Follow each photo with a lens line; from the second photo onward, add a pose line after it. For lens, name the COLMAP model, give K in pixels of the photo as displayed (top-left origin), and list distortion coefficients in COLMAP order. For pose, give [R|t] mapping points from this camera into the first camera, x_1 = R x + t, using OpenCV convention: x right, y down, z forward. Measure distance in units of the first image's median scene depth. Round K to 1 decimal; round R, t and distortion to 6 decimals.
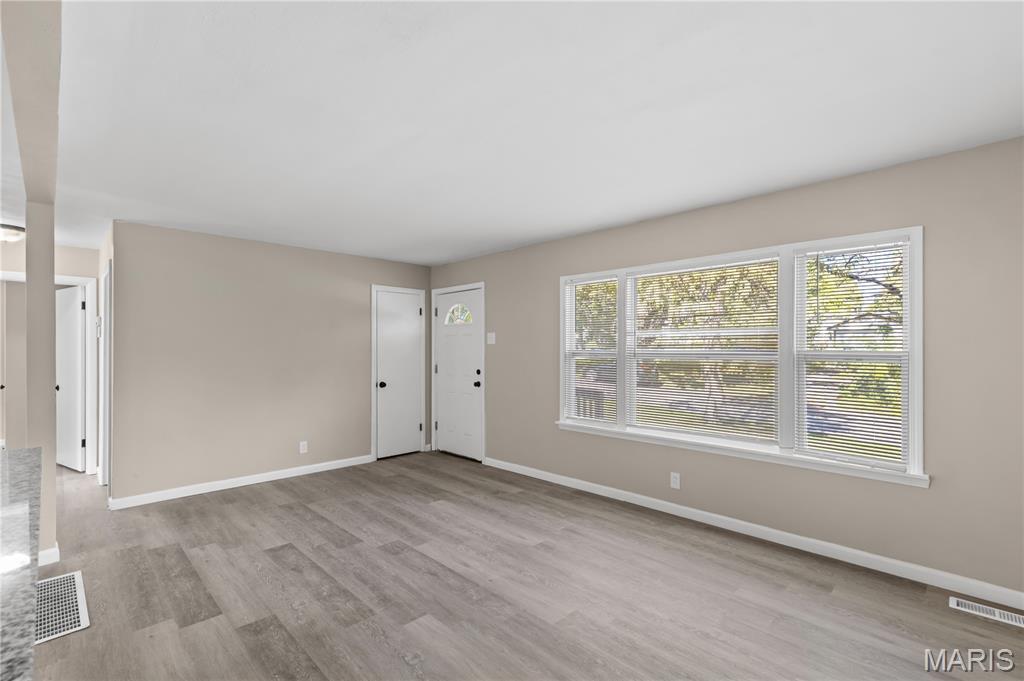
lens RADIAL K [[463.6, 0, 518.9], [0, 463.6, 346.4], [0, 0, 1]] dist [0.000735, 0.000126]
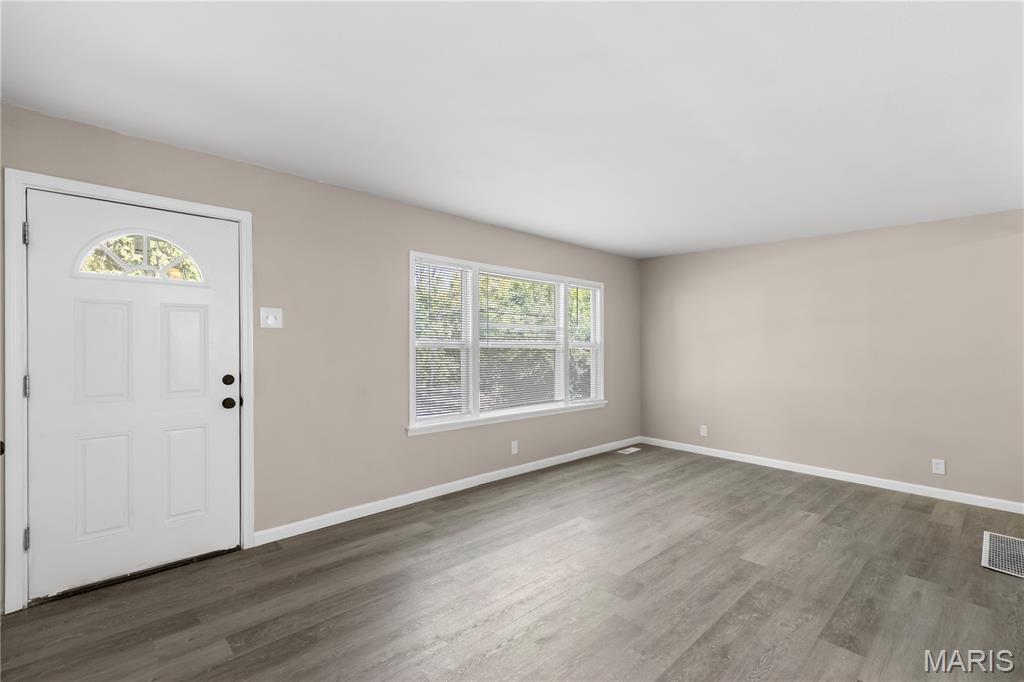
lens RADIAL K [[470.7, 0, 514.1], [0, 470.7, 347.7], [0, 0, 1]] dist [0.006964, 0.000088]
pose [[0.016548, -0.017400, 0.999712, -1.013671], [-0.016881, 0.999701, 0.017679, 0.004472], [-0.999721, -0.017169, 0.016249, 1.110231]]
